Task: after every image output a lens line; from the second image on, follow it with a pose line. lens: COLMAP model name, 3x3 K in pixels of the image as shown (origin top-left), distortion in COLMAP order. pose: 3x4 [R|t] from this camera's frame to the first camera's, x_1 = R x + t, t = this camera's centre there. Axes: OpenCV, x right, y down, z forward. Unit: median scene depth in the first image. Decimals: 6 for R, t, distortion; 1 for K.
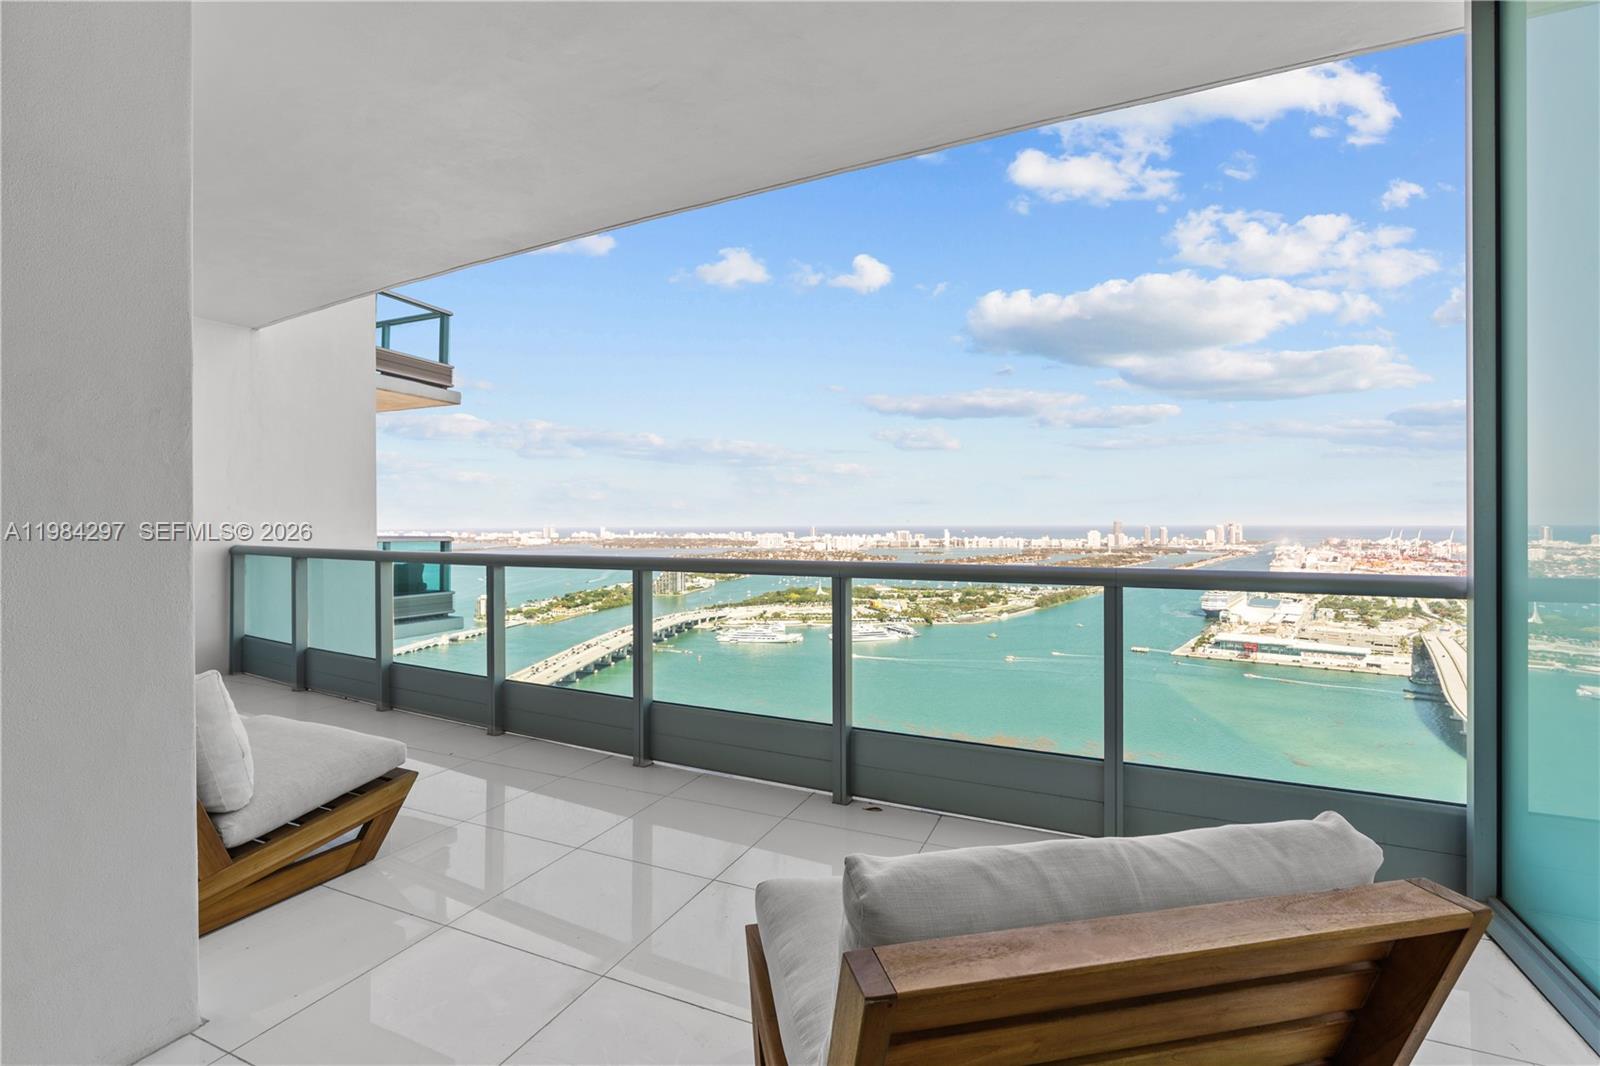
lens RADIAL K [[719.9, 0, 805.4], [0, 719.9, 527.5], [0, 0, 1]] dist [-0.002905, 0.000841]
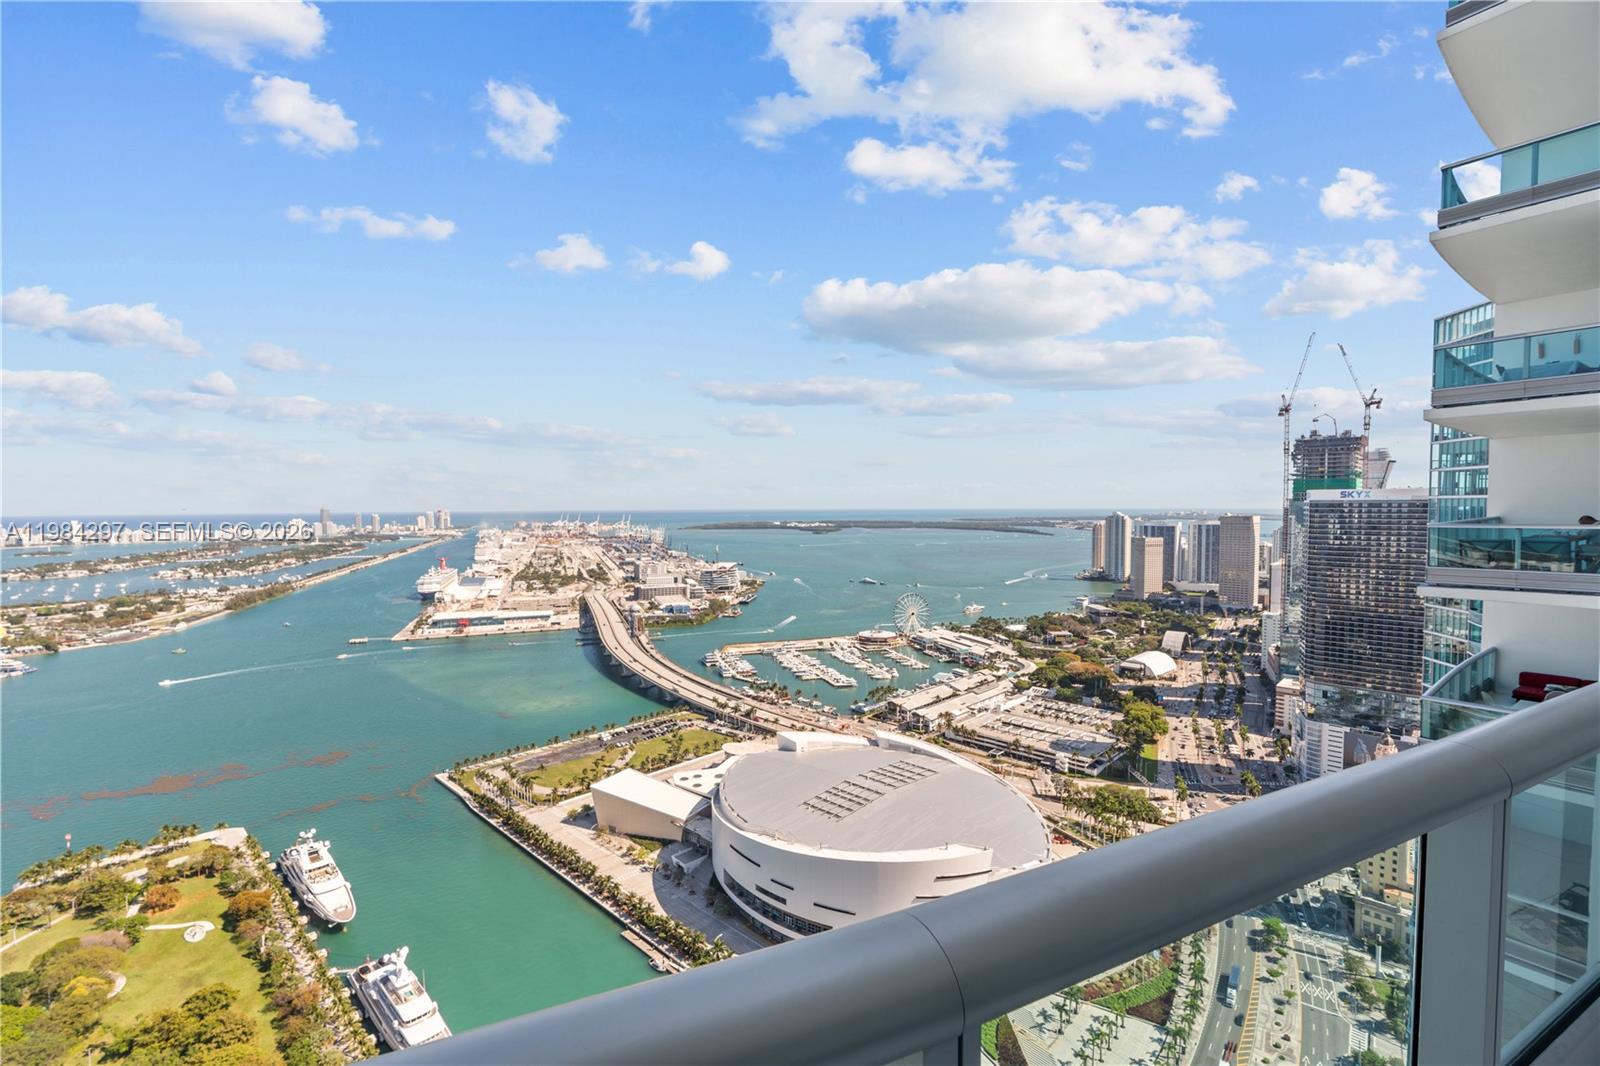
lens RADIAL K [[719.9, 0, 783.1], [0, 719.9, 519.9], [0, 0, 1]] dist [-0.002905, 0.000841]
pose [[0.999953, 0.009646, 0.000721, 0.198878], [-0.009654, 0.999889, 0.011336, -0.001748], [-0.000612, -0.011343, 0.999935, -0.013367]]
